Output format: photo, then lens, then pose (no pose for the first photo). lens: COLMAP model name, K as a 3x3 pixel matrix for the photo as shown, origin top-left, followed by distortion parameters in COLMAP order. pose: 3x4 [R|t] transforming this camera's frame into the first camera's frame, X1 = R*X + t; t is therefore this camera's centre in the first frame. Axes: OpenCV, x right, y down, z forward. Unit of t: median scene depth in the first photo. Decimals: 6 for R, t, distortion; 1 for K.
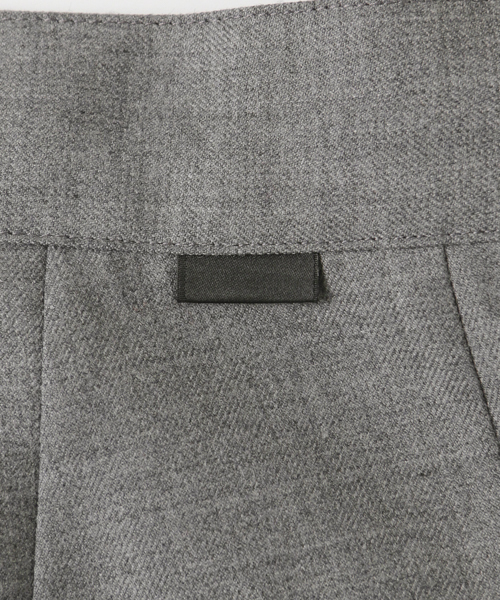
lens RADIAL K [[1768.5, 0, 250.0], [0, 1768.5, 300.0], [0, 0, 1]] dist [0.127013, 0.000000]
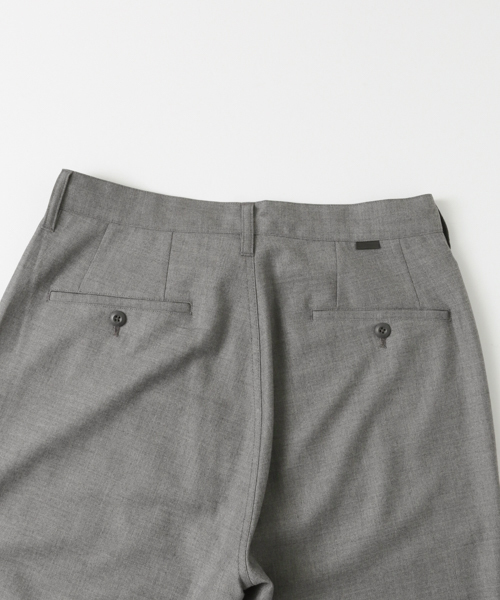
lens RADIAL K [[538.8, 0, 249.9], [0, 538.8, 299.9], [0, 0, 1]] dist [-0.000492, -0.000119]
pose [[0.998420, -0.038702, 0.040745, -0.500046], [0.040437, 0.998271, -0.042658, 0.244665], [-0.039024, 0.044238, 0.998259, -0.869411]]
